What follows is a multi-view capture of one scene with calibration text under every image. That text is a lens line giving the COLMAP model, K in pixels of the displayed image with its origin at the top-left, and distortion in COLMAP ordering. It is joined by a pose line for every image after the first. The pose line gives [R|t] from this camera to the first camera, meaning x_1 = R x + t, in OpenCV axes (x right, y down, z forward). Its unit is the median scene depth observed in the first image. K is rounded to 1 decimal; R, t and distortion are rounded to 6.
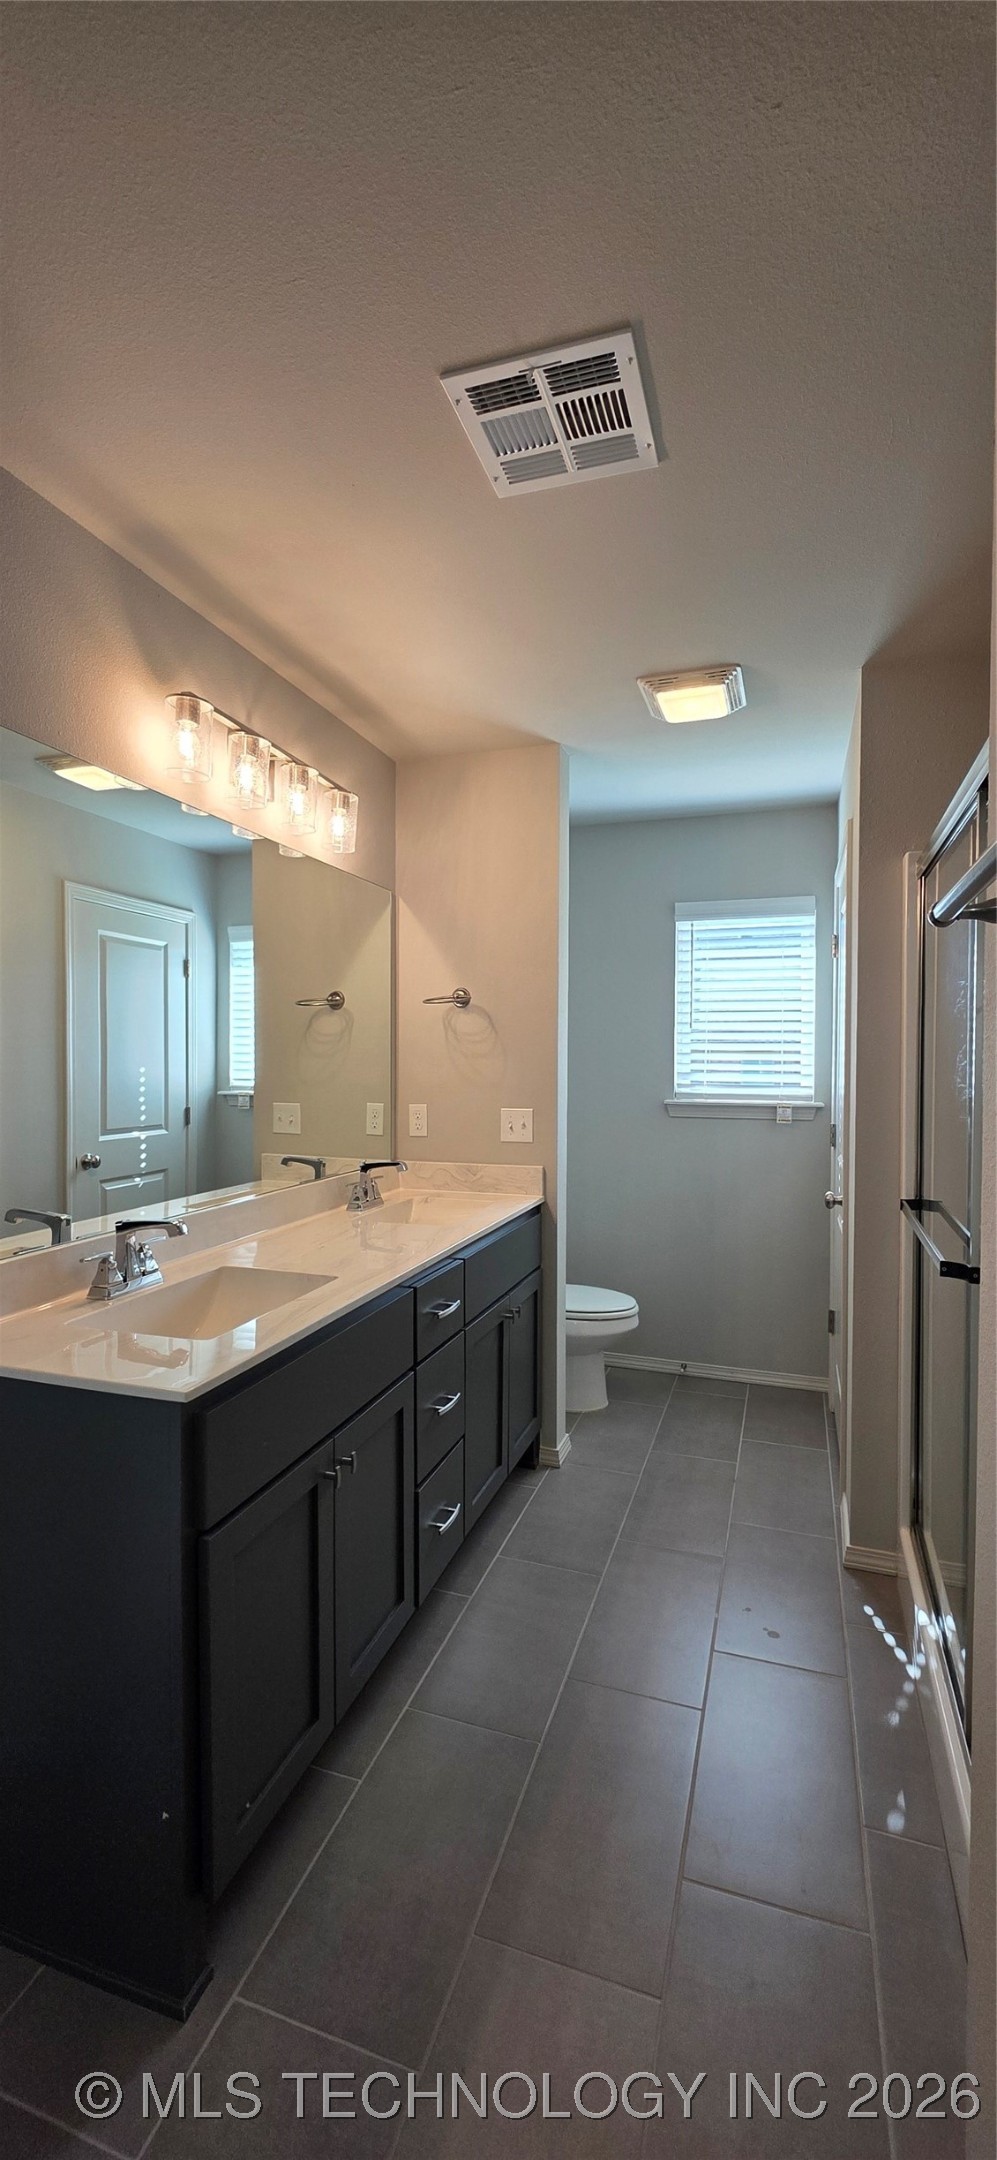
lens RADIAL K [[860.7, 0, 501.0], [0, 860.7, 1082.0], [0, 0, 1]] dist [0.001366, -0.000965]
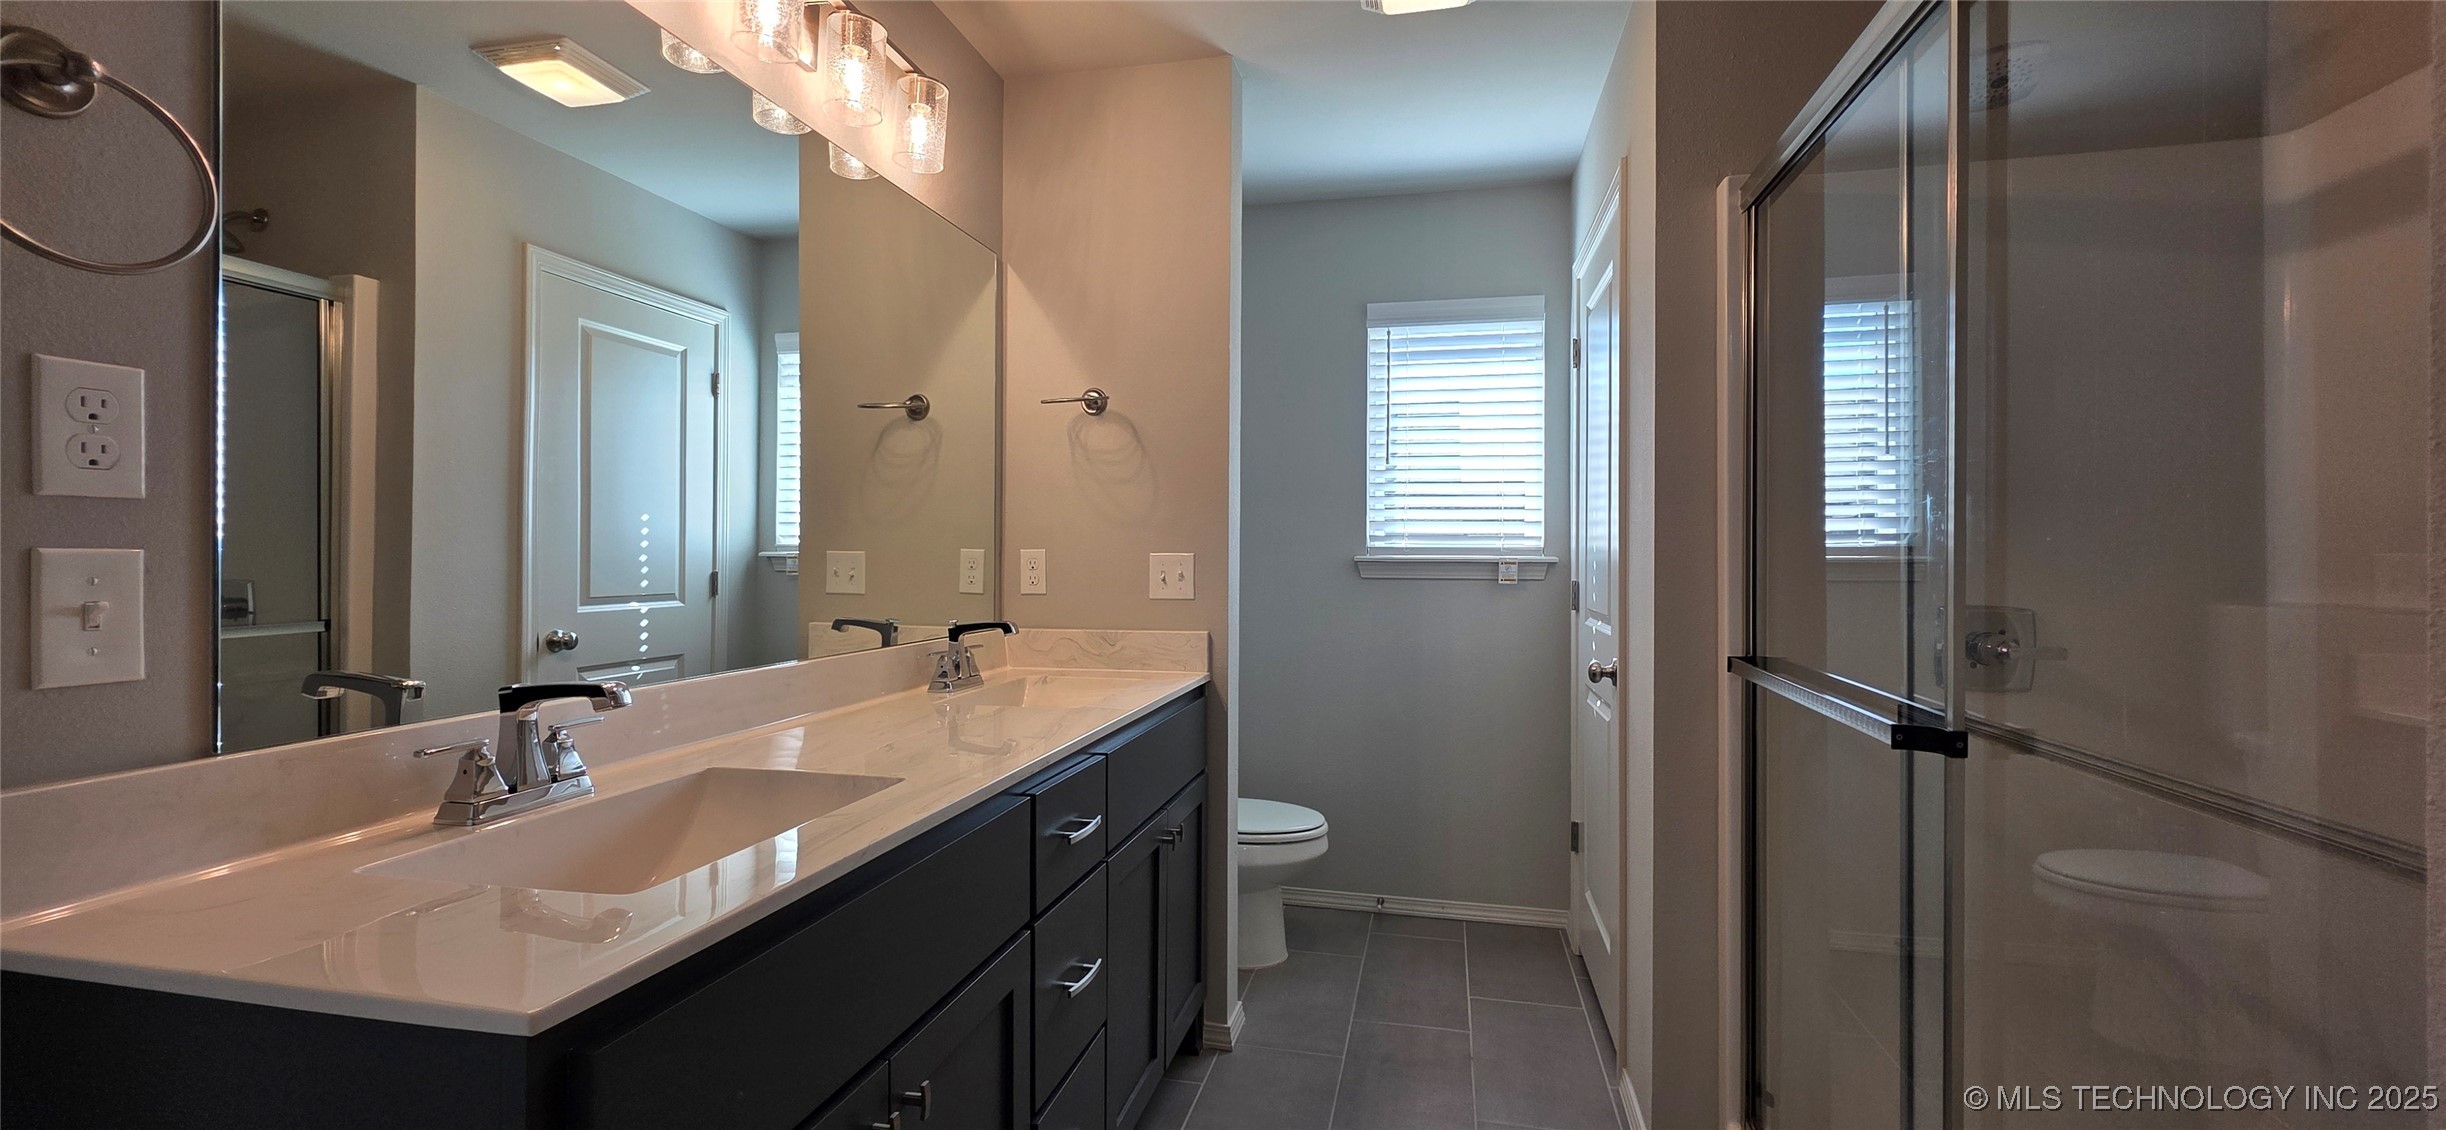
lens RADIAL K [[974.6, 0, 1228.3], [0, 974.6, 559.4], [0, 0, 1]] dist [0.001366, -0.000965]
pose [[0.994100, 0.002200, 0.108447, -0.022294], [-0.000012, 0.999796, -0.020176, 0.050587], [-0.108469, 0.020056, 0.993897, 0.171000]]
